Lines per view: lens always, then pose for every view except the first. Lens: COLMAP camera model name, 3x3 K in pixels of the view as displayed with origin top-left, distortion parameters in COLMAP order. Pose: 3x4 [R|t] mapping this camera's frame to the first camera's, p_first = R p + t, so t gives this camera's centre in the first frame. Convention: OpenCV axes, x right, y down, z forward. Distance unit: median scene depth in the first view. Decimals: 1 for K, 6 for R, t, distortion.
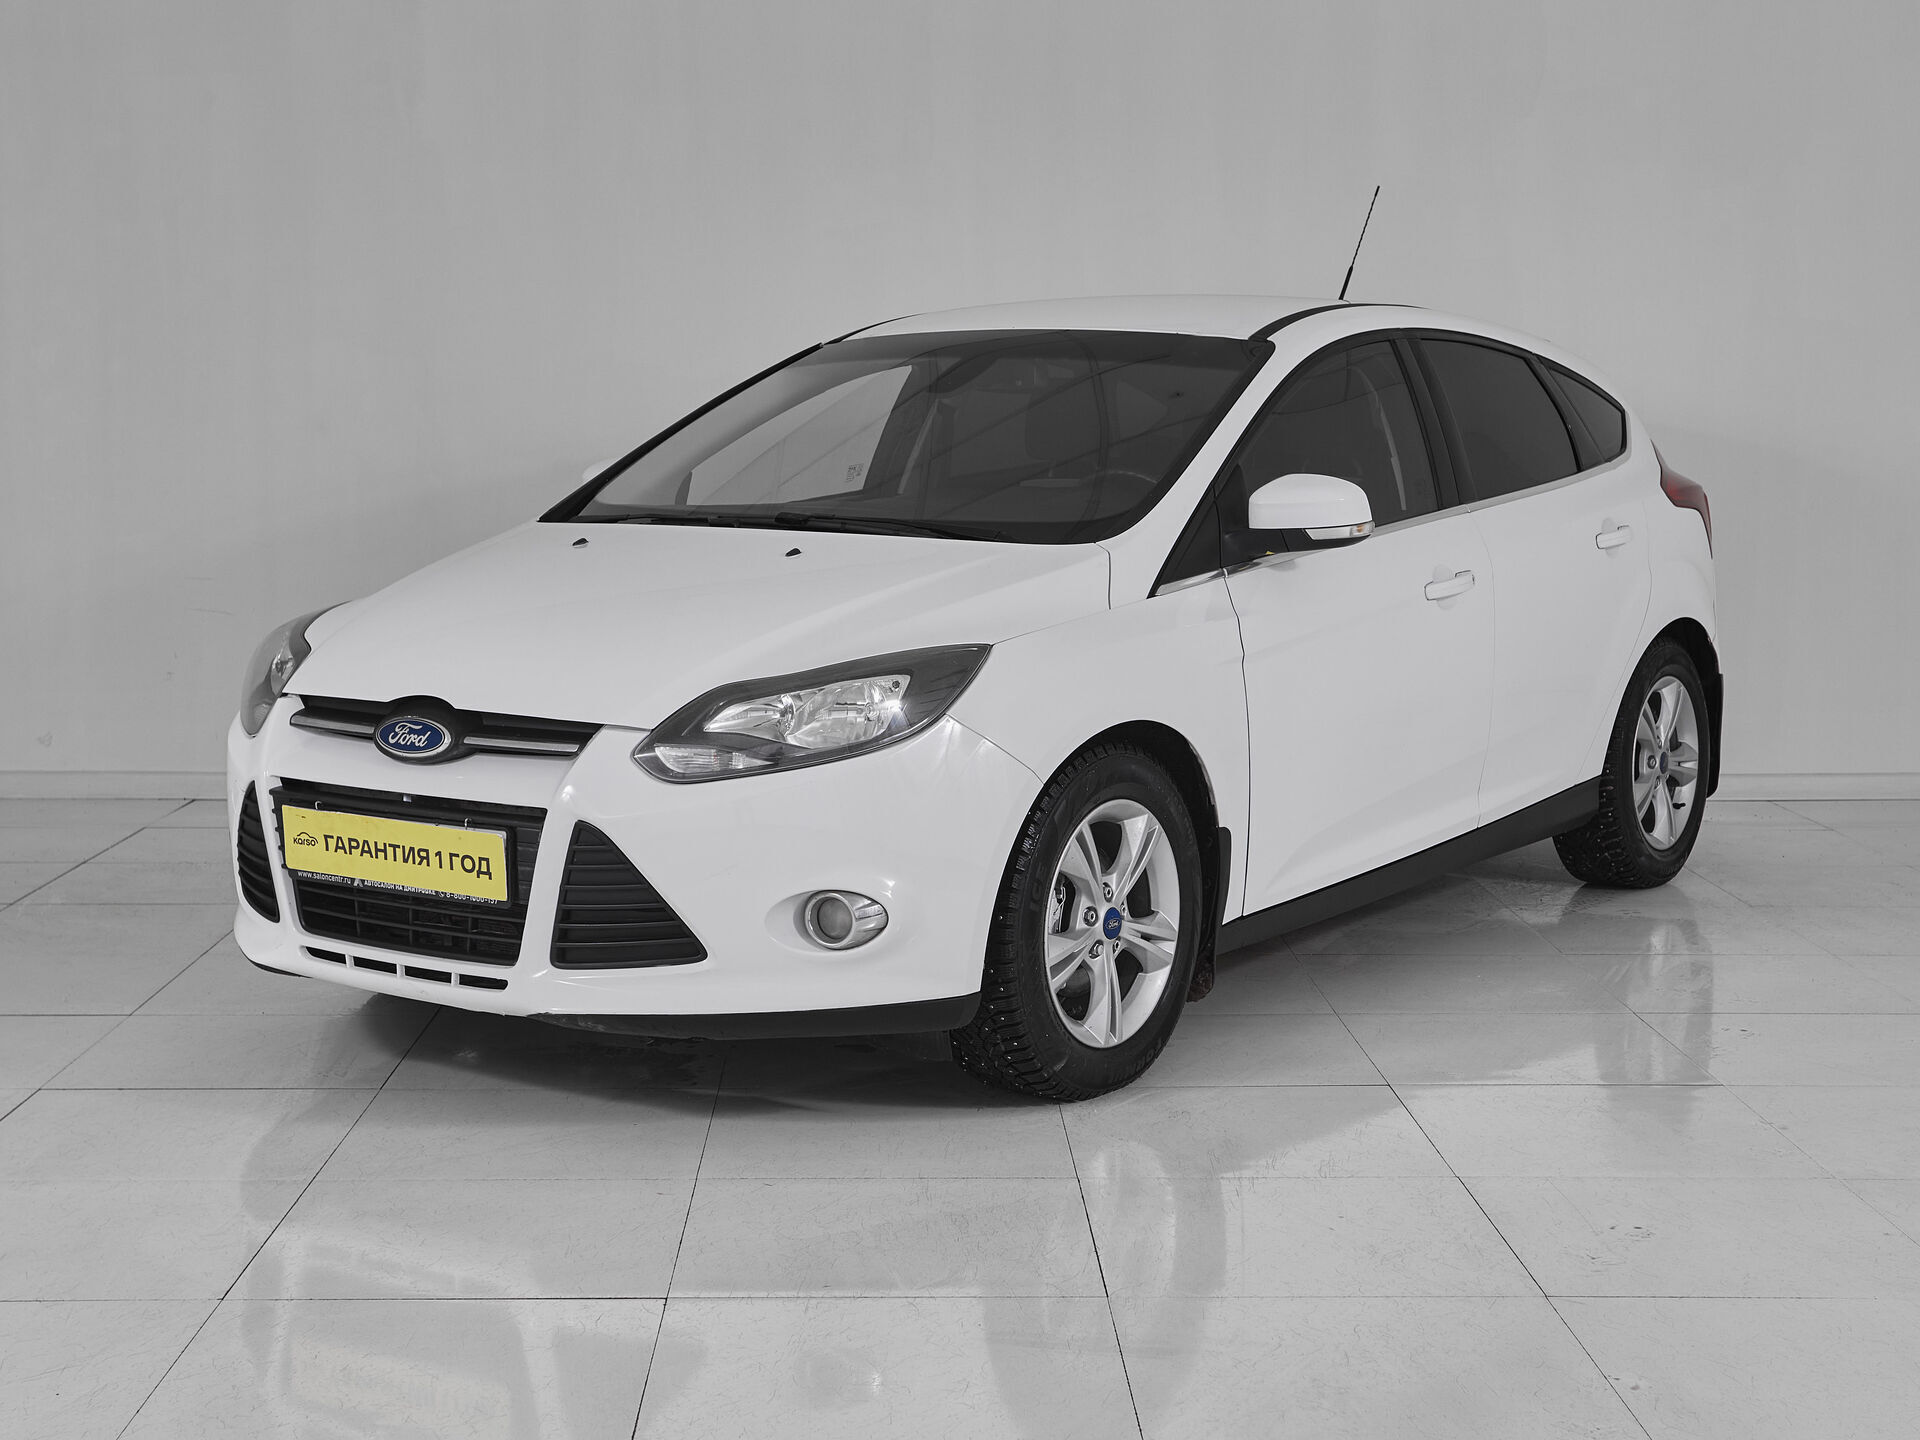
lens RADIAL K [[2876.4, 0, 960.0], [0, 2876.4, 720.0], [0, 0, 1]] dist [-0.013303, 0.000965]
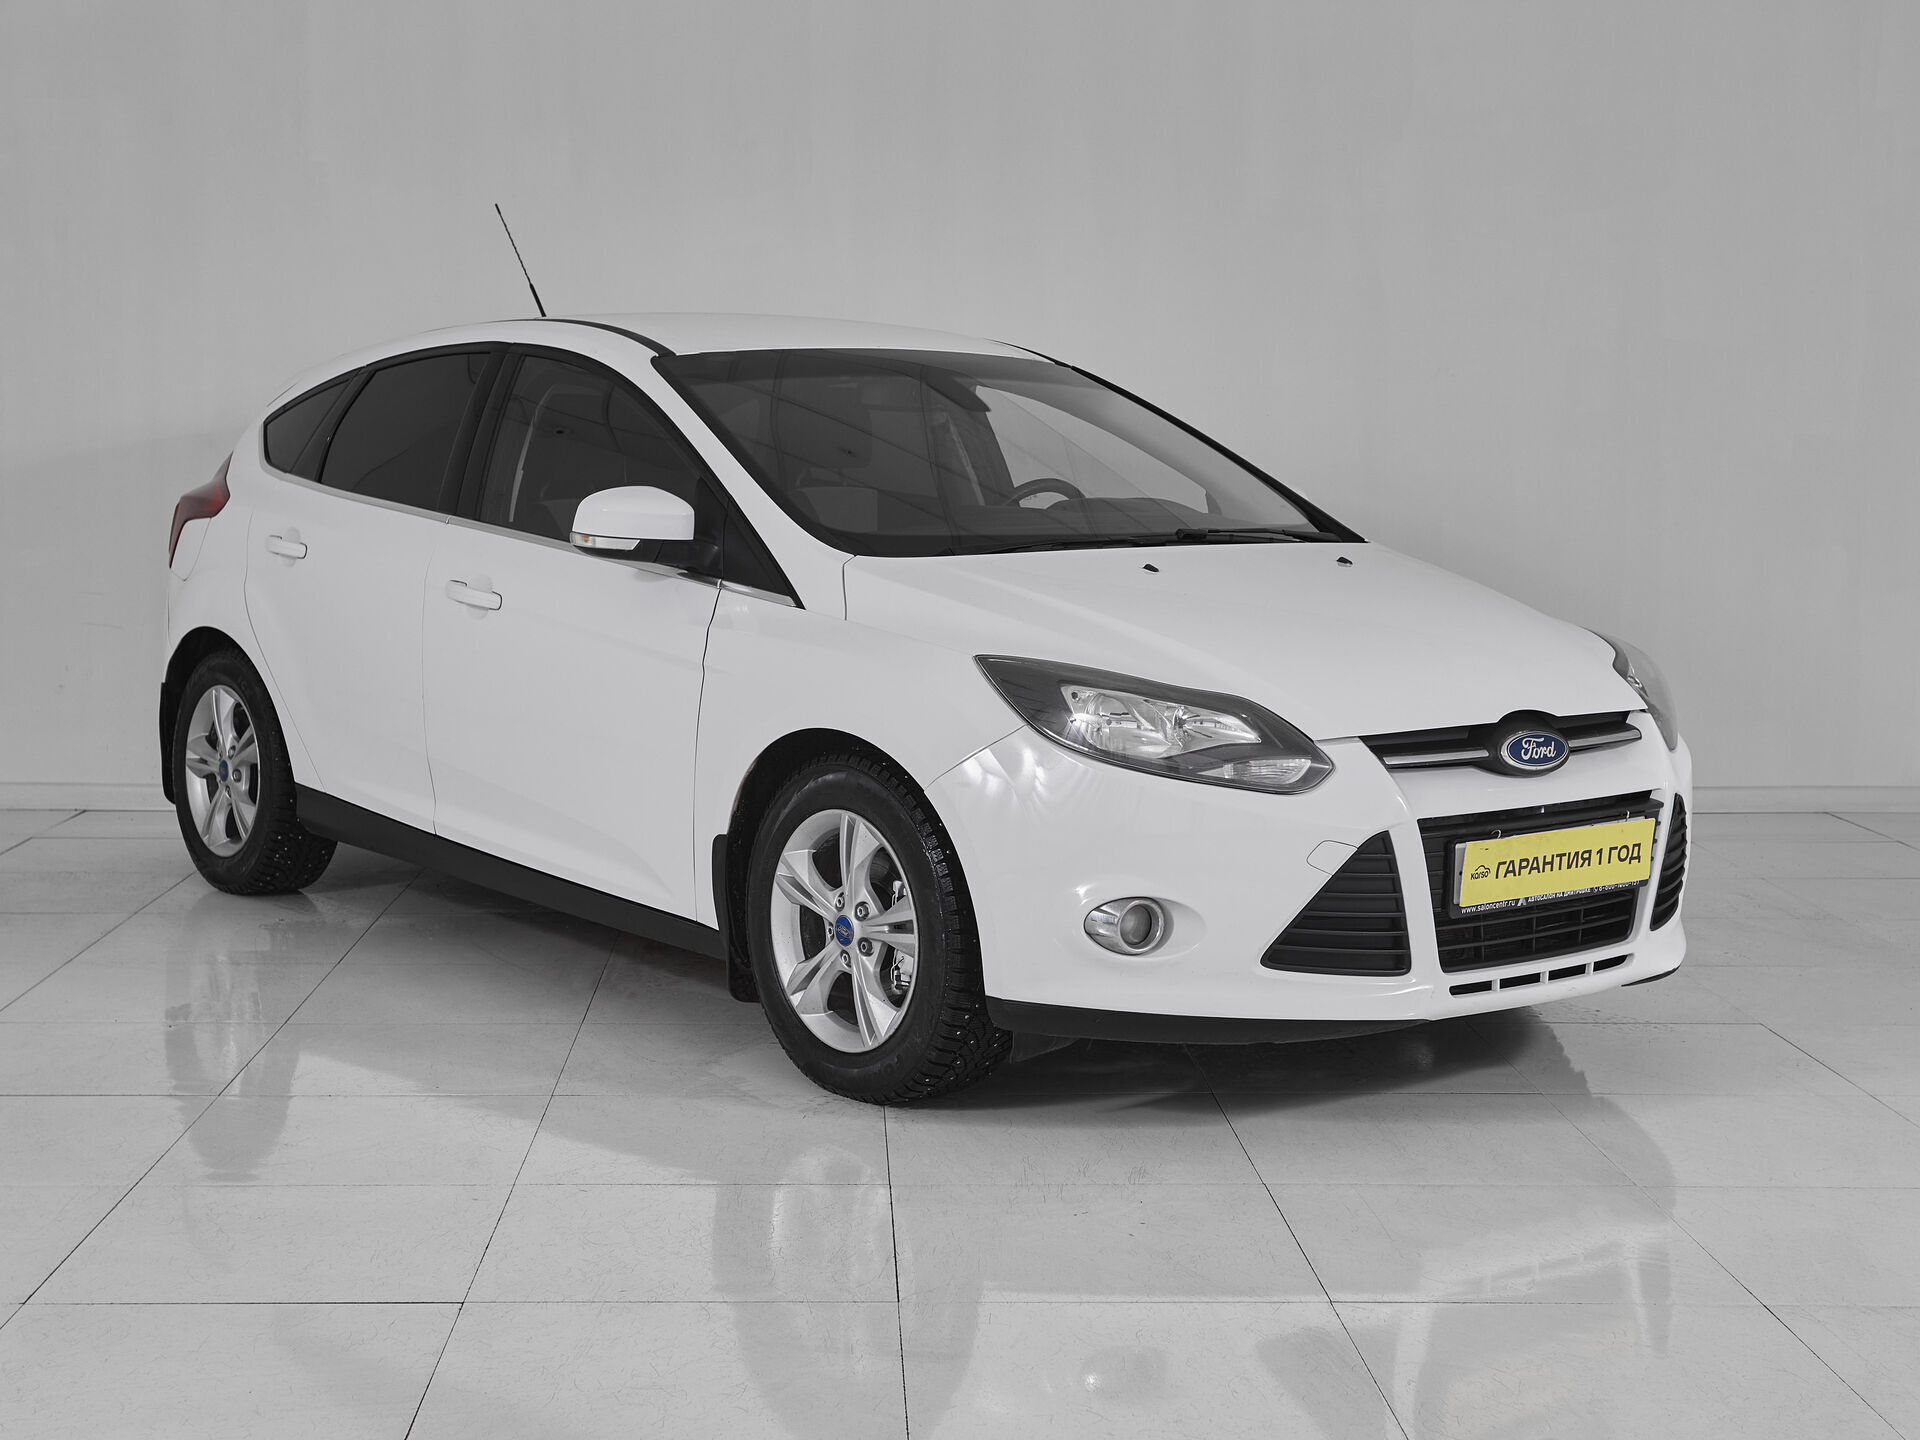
lens RADIAL K [[2876.4, 0, 960.0], [0, 2876.4, 720.0], [0, 0, 1]] dist [-0.013303, 0.000965]
pose [[0.267397, -0.106805, 0.957649, -1.239303], [0.106012, 0.991066, 0.080931, -0.110863], [-0.957737, 0.079881, 0.276330, 0.918220]]
